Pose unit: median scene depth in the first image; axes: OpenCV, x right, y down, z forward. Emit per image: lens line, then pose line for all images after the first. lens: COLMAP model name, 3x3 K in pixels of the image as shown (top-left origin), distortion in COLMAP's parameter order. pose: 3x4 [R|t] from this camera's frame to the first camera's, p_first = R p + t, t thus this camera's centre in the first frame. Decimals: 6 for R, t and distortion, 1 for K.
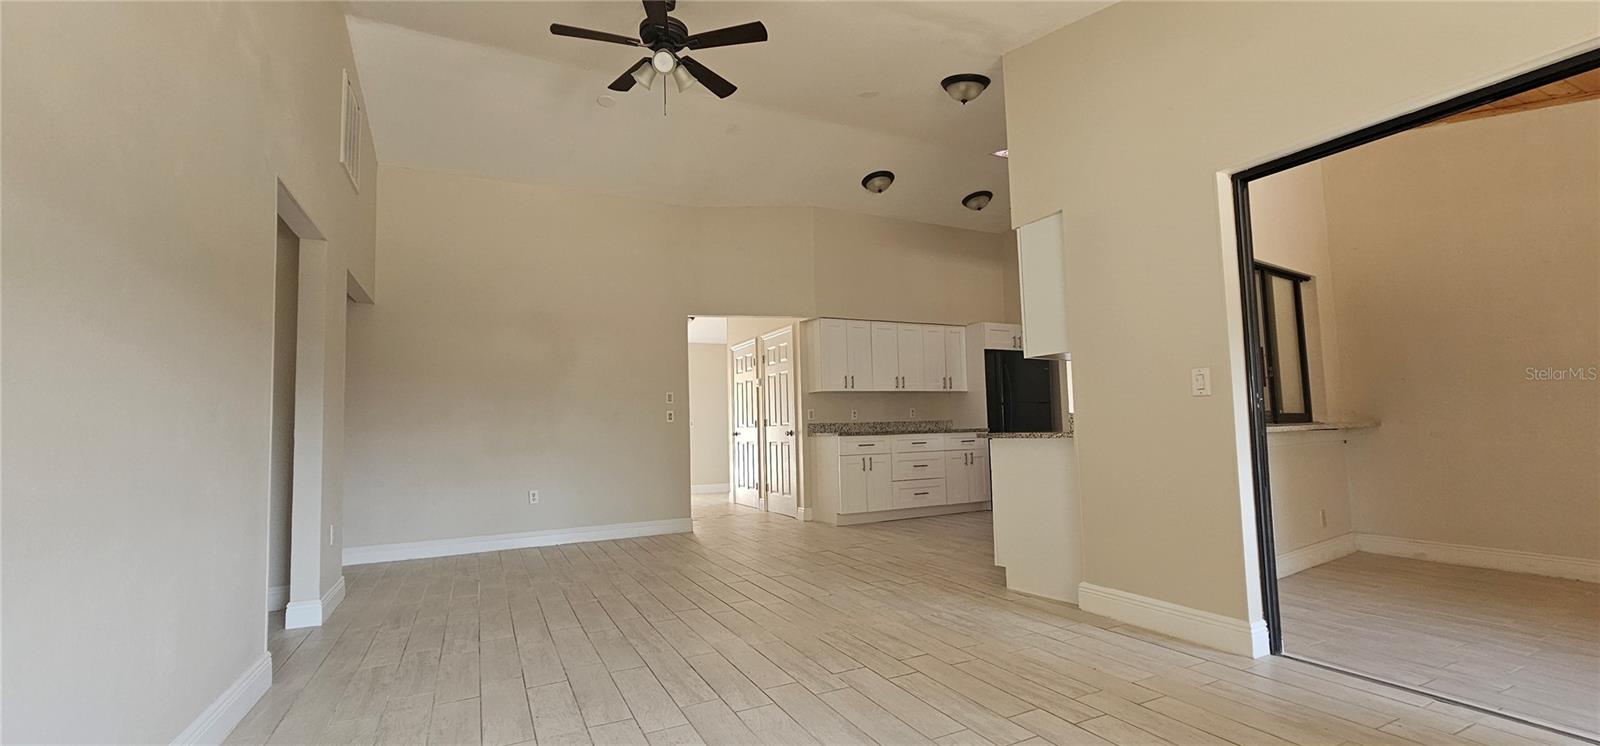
lens RADIAL K [[651.6, 0, 800.3], [0, 651.6, 386.1], [0, 0, 1]] dist [-0.001254, -0.000353]
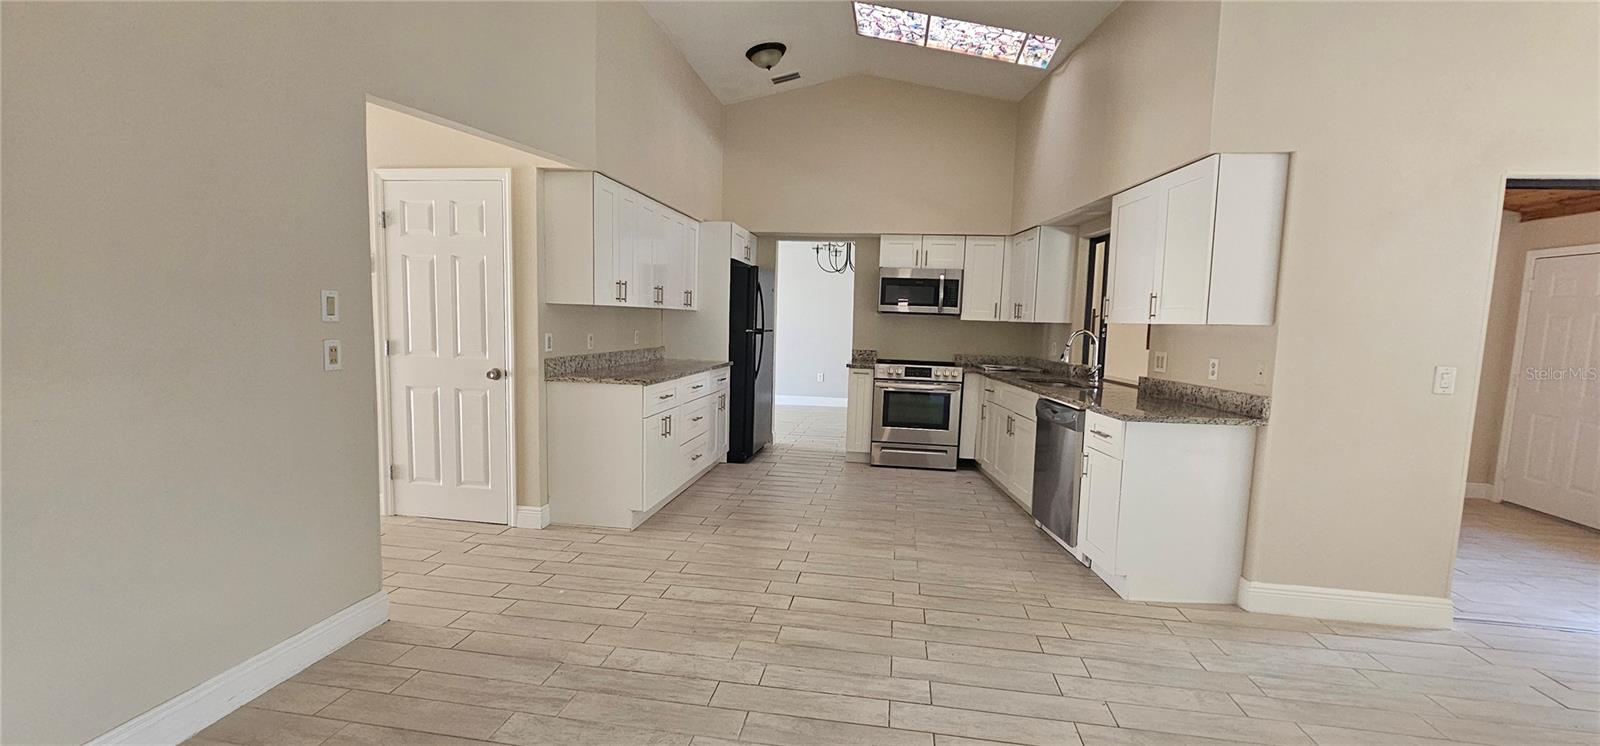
lens RADIAL K [[651.6, 0, 800.3], [0, 651.6, 386.1], [0, 0, 1]] dist [-0.001254, -0.000353]
pose [[0.575411, -0.038395, 0.816963, -0.476133], [-0.099466, 0.988198, 0.116499, -0.009488], [-0.811794, -0.148295, 0.564800, 0.747106]]
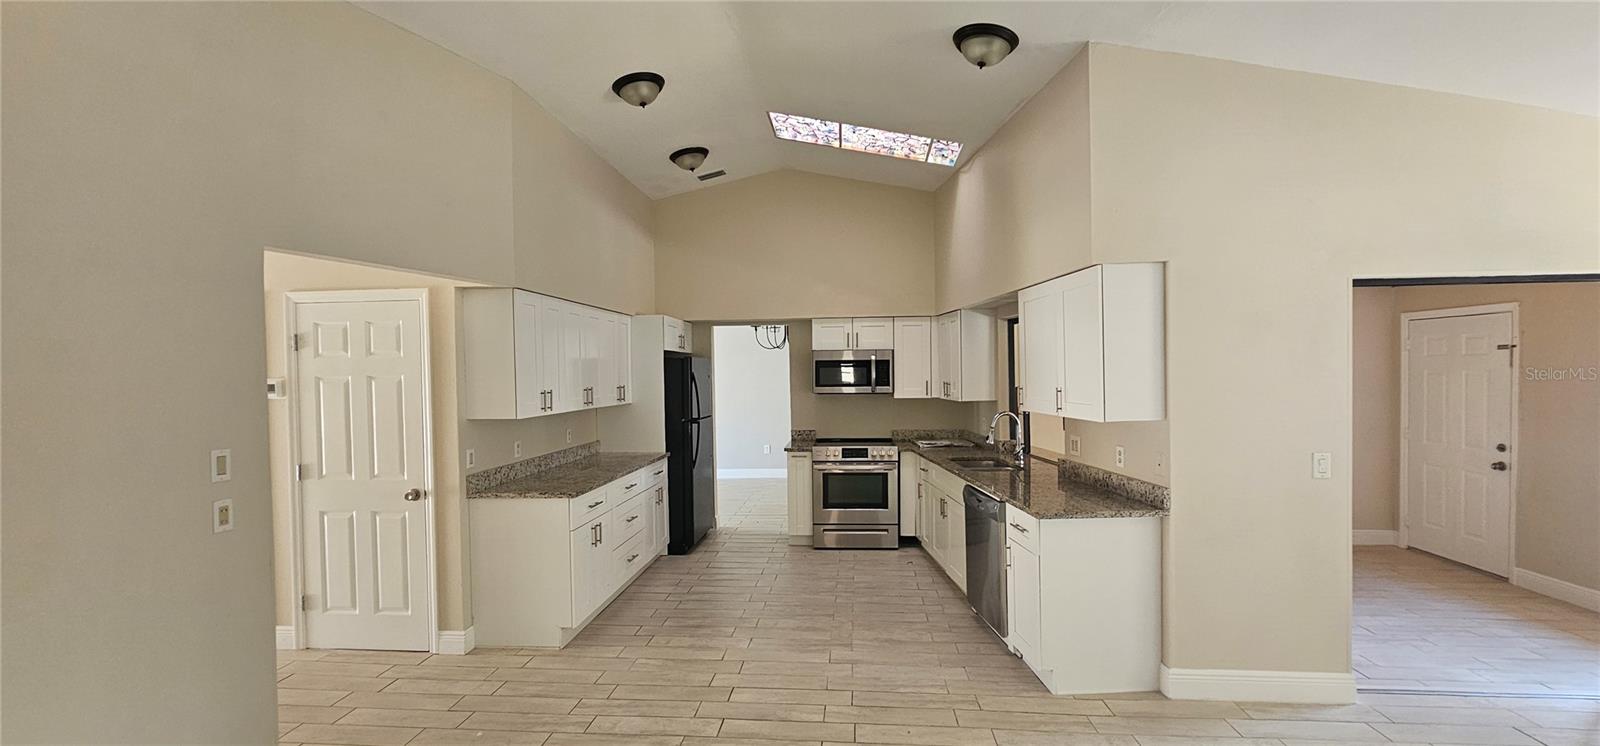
lens RADIAL K [[651.6, 0, 800.3], [0, 651.6, 386.1], [0, 0, 1]] dist [-0.001254, -0.000353]
pose [[0.520445, 0.001661, 0.853894, -0.462481], [-0.055429, 0.997955, 0.031842, -0.075519], [-0.852094, -0.063903, 0.519473, 0.714316]]
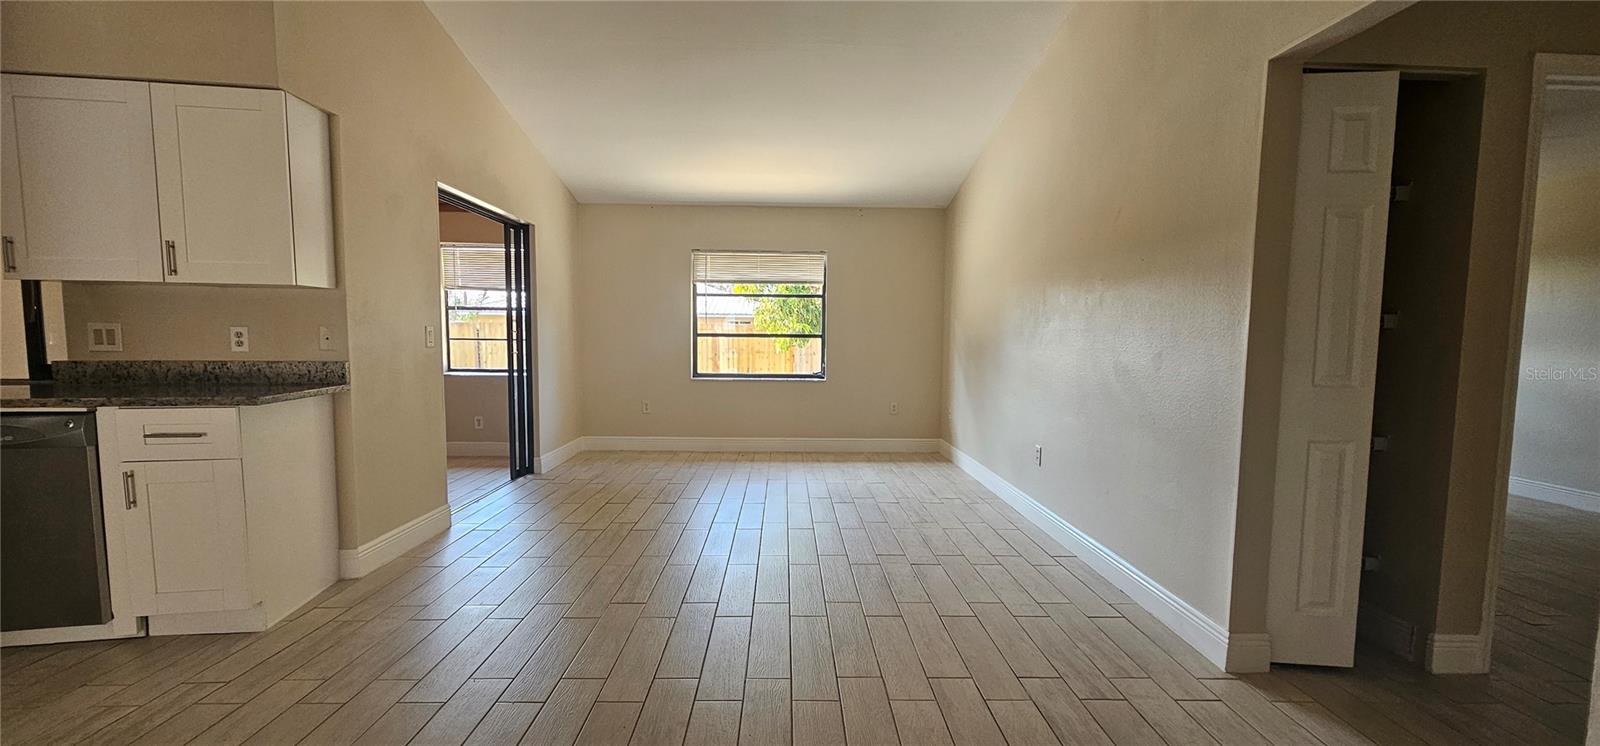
lens RADIAL K [[651.6, 0, 800.3], [0, 651.6, 386.1], [0, 0, 1]] dist [-0.001254, -0.000353]
pose [[-0.906372, -0.017548, 0.422117, -0.362056], [-0.016022, 0.999846, 0.007163, 0.042300], [-0.422177, -0.000270, -0.906513, 1.121511]]
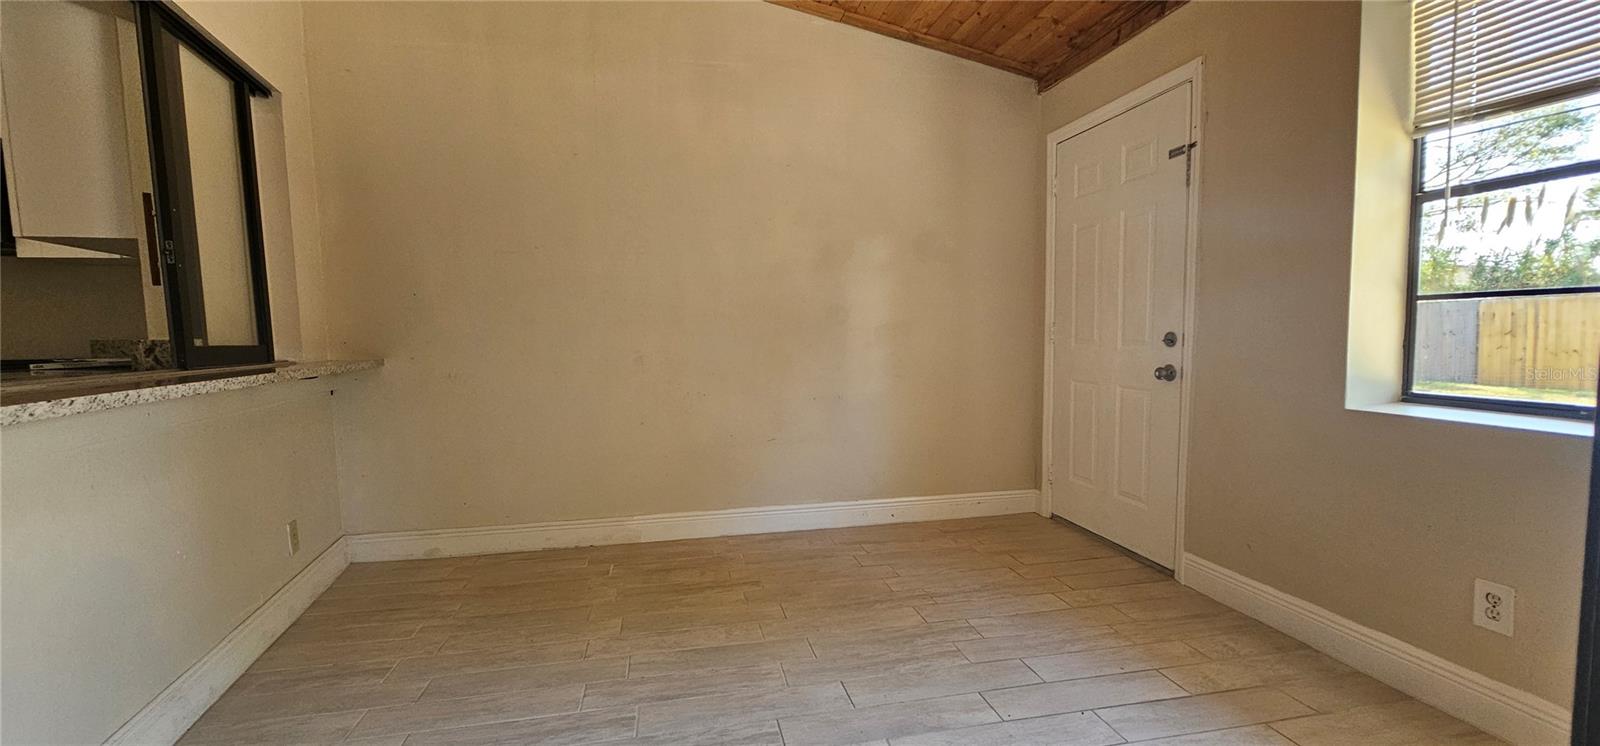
lens RADIAL K [[651.6, 0, 800.3], [0, 651.6, 386.1], [0, 0, 1]] dist [-0.001254, -0.000353]
pose [[0.255530, -0.056437, 0.965153, 0.387376], [-0.054442, 0.995871, 0.072647, 0.012429], [-0.965267, -0.071108, 0.251402, 0.454823]]
